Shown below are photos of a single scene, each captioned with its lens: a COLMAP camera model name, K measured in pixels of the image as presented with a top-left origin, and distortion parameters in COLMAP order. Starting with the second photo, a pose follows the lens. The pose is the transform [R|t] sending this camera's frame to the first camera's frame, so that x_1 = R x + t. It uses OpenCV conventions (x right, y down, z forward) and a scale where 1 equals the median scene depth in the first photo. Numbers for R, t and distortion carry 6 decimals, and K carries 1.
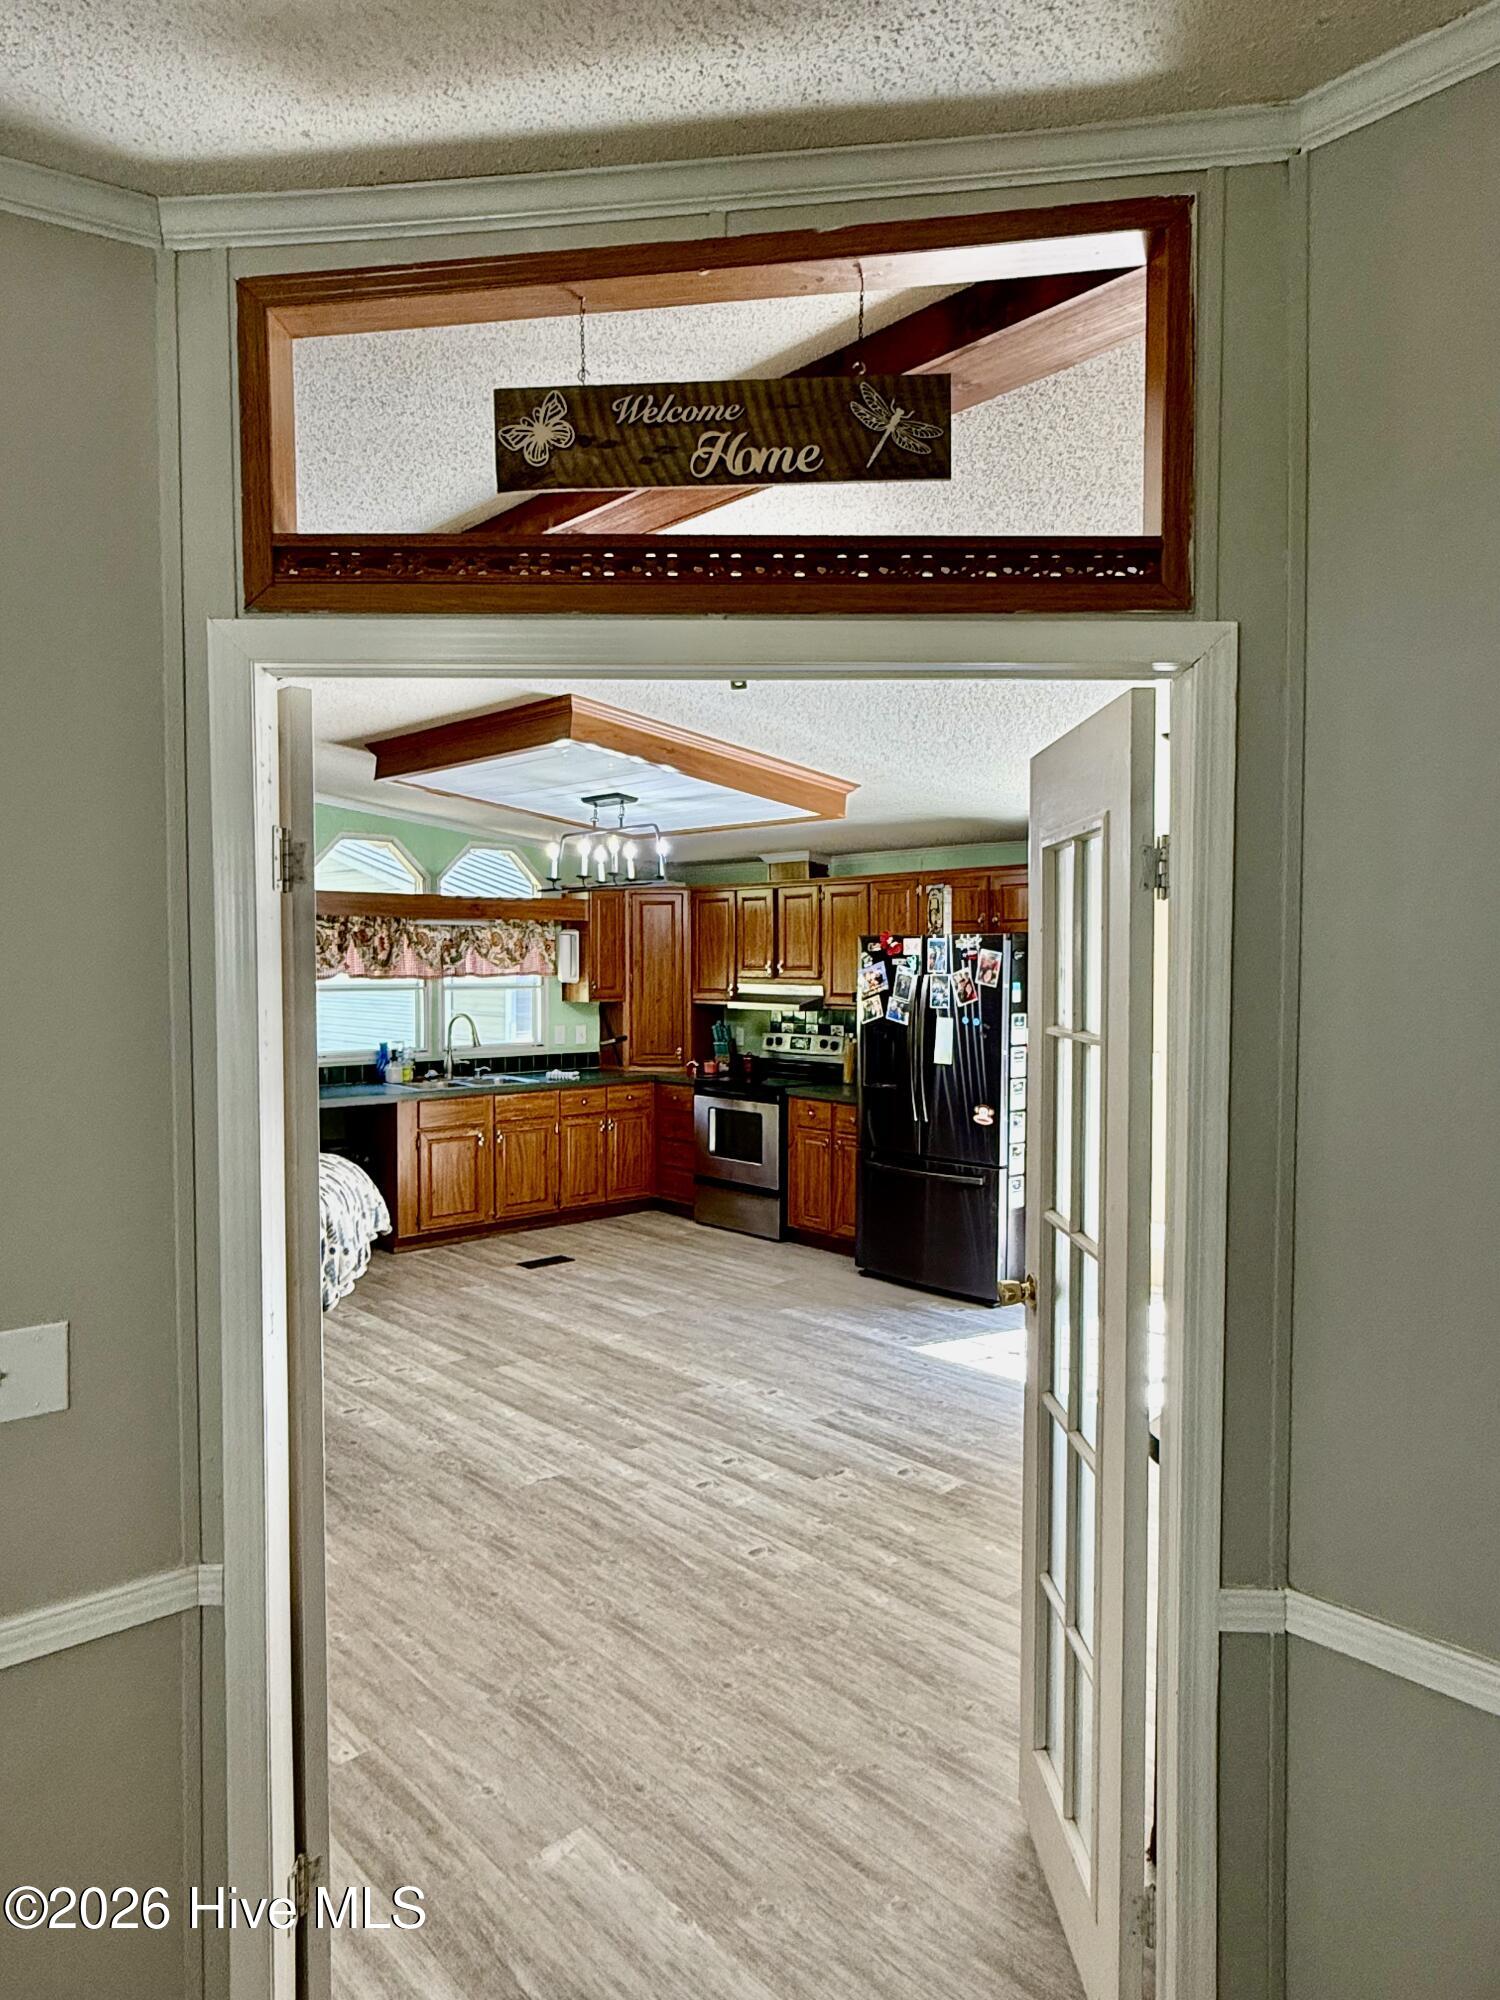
lens RADIAL K [[1246.3, 0, 750.0], [0, 1246.3, 1000.0], [0, 0, 1]] dist [0.000413, -0.000503]
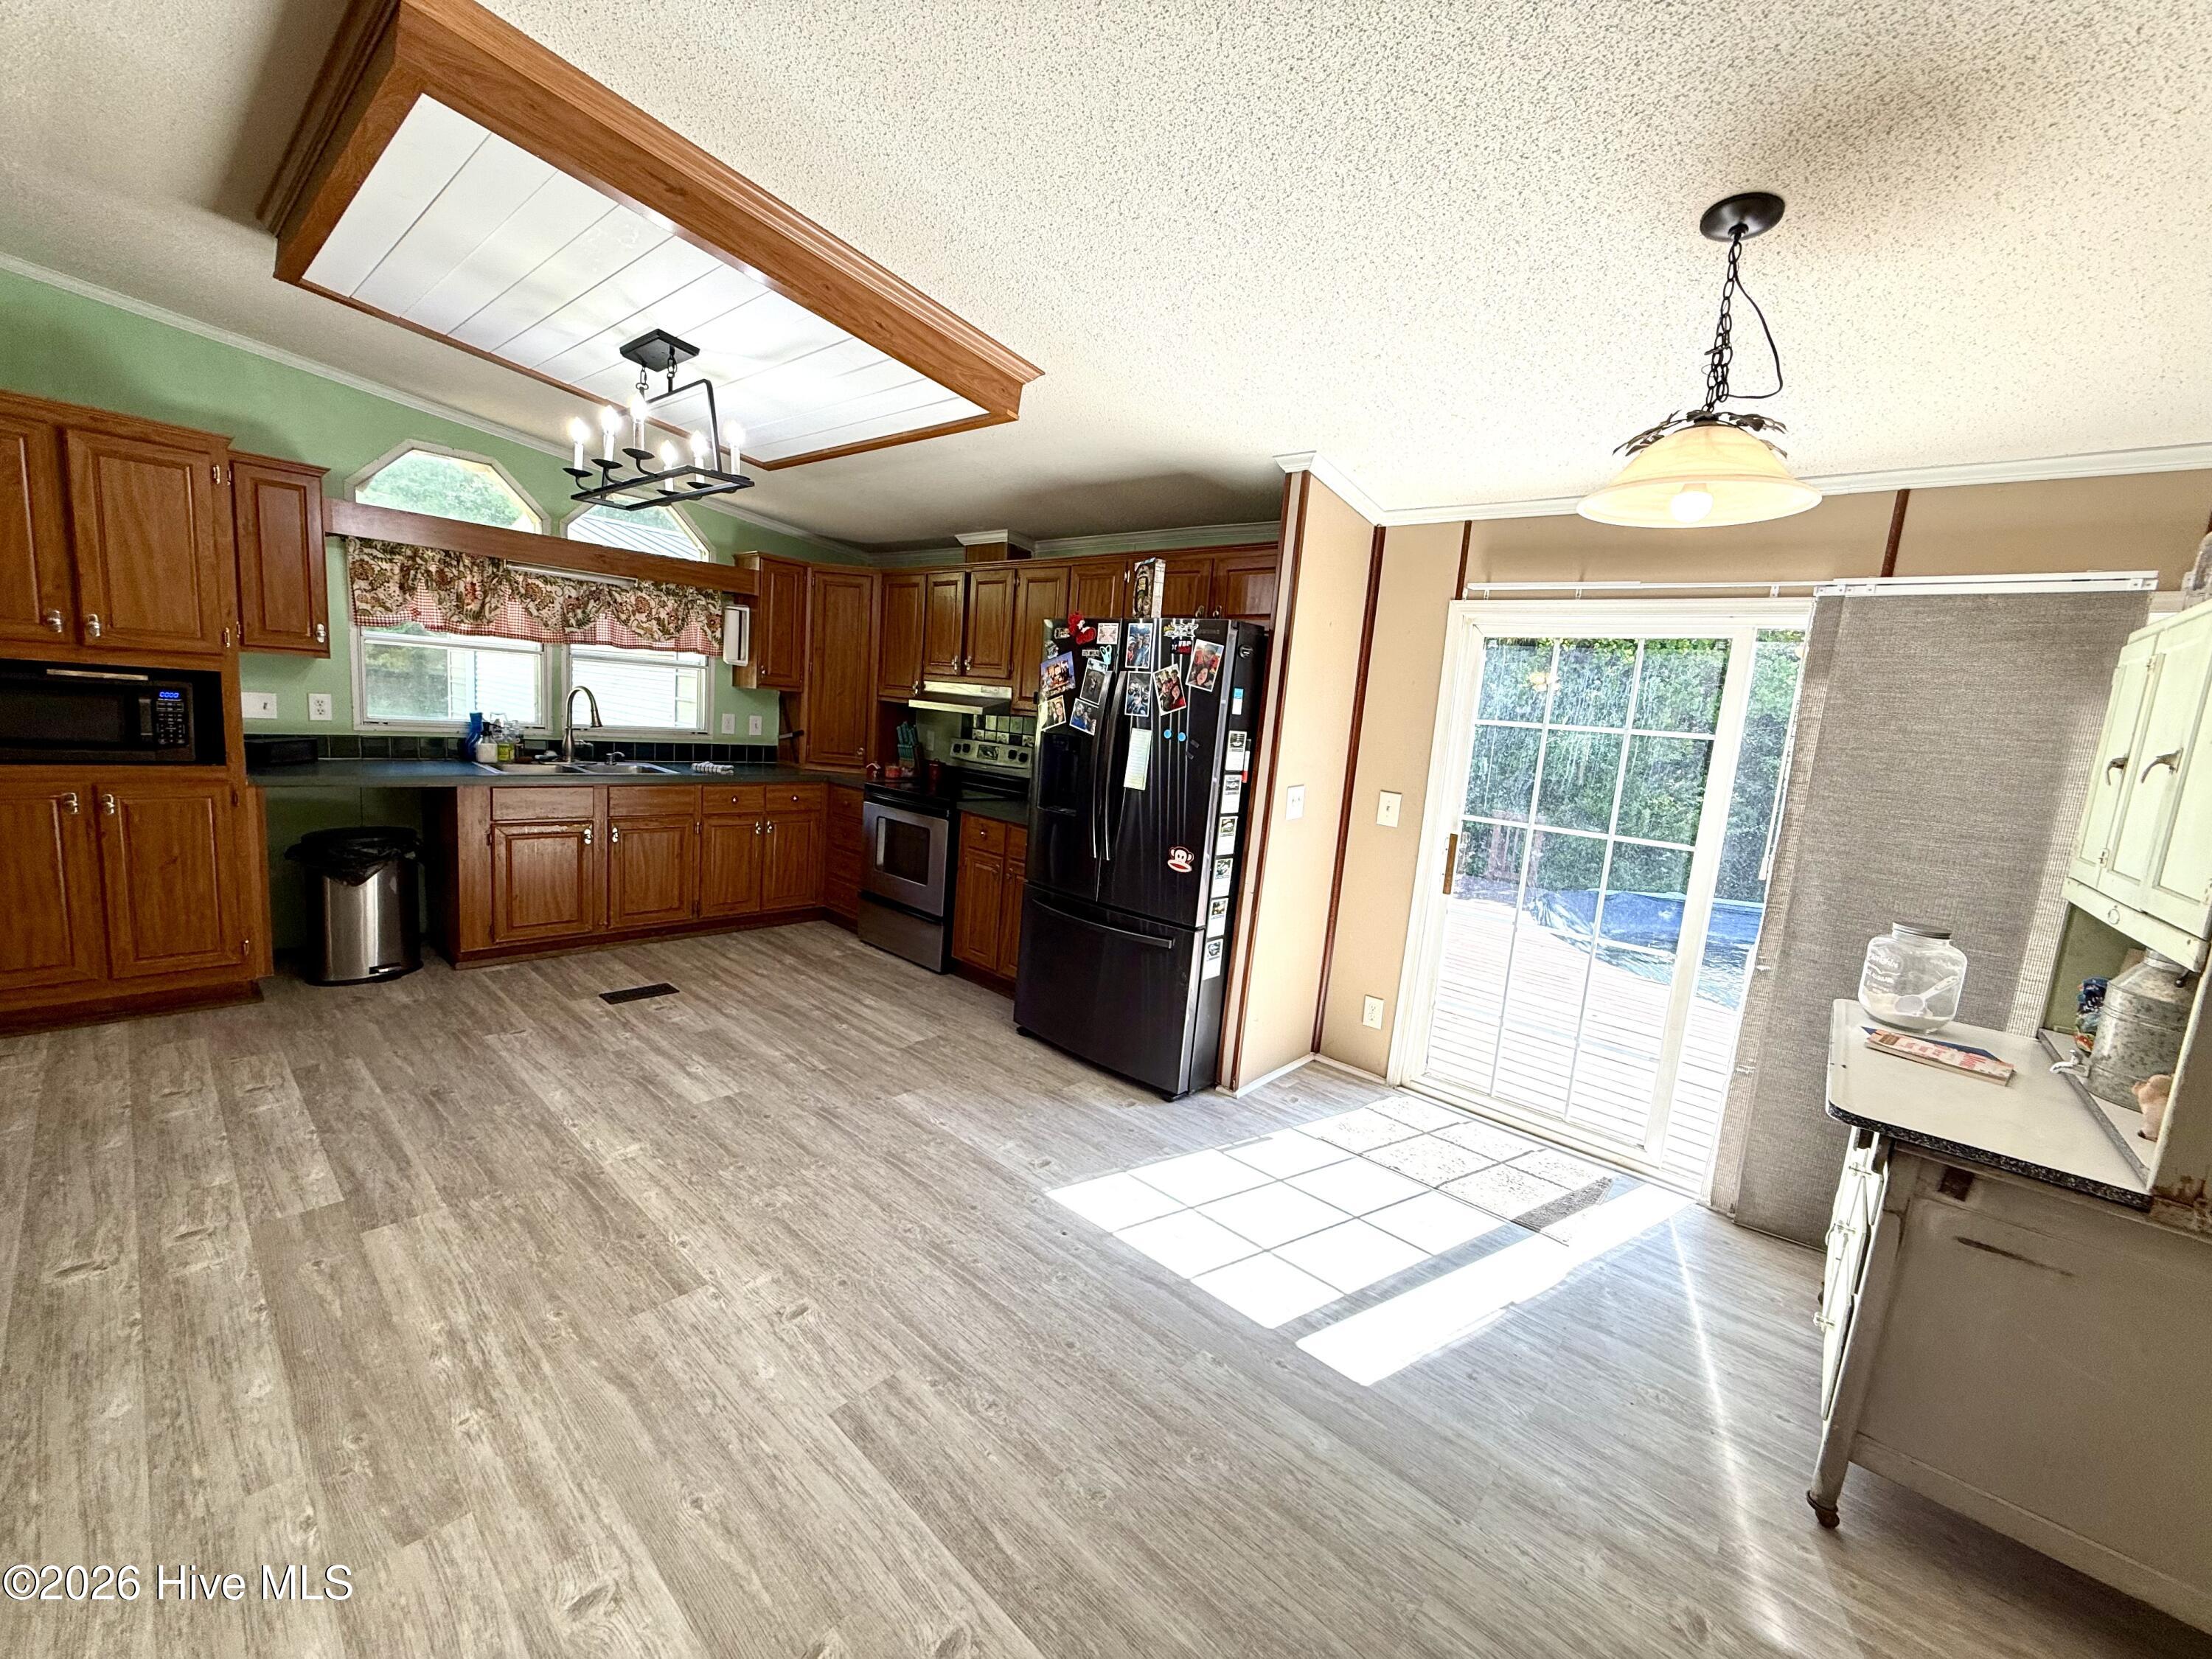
lens RADIAL K [[879.3, 0, 1101.4], [0, 879.3, 826.3], [0, 0, 1]] dist [0.000712, 0.000106]
pose [[0.993132, 0.067458, 0.095598, 0.081941], [-0.077556, 0.991317, 0.106184, 0.017489], [-0.087605, -0.112869, 0.989740, 0.449576]]
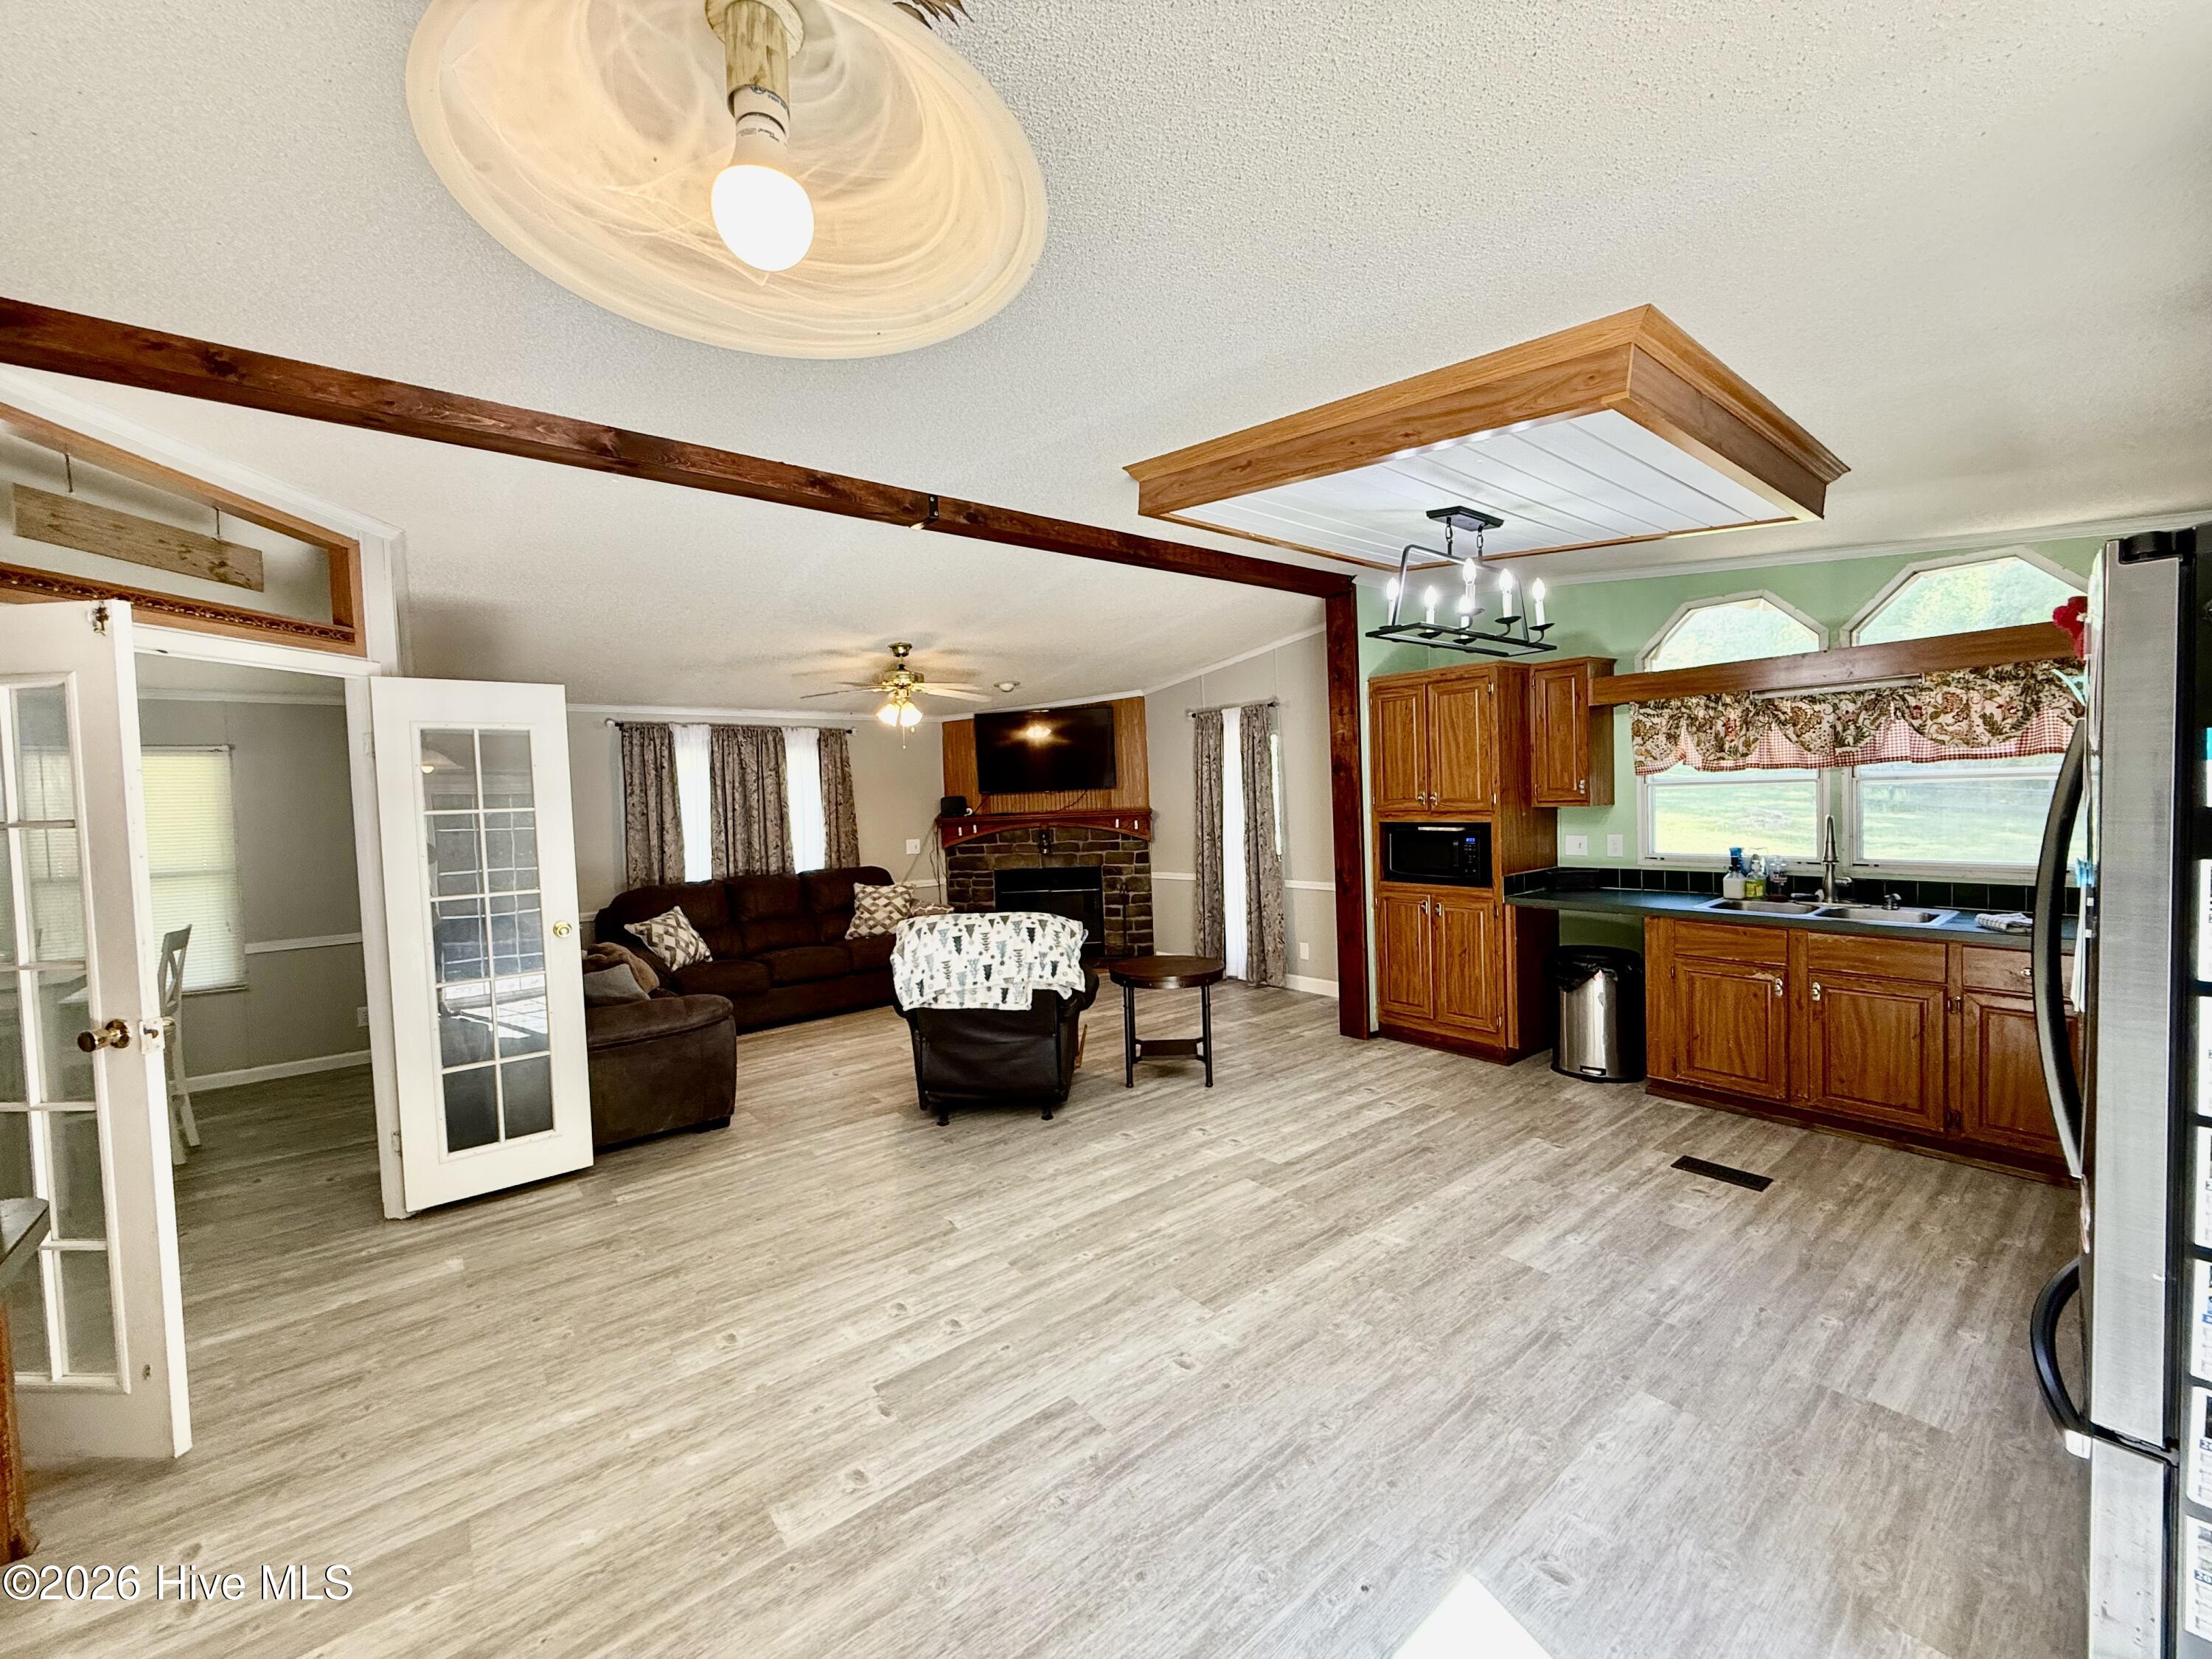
lens RADIAL K [[879.3, 0, 1101.4], [0, 879.3, 826.3], [0, 0, 1]] dist [0.000712, 0.000106]
pose [[-0.085808, 0.035070, -0.995694, 0.379409], [0.001263, 0.999383, 0.035091, -0.000996], [0.996311, 0.001753, -0.085799, 0.758824]]
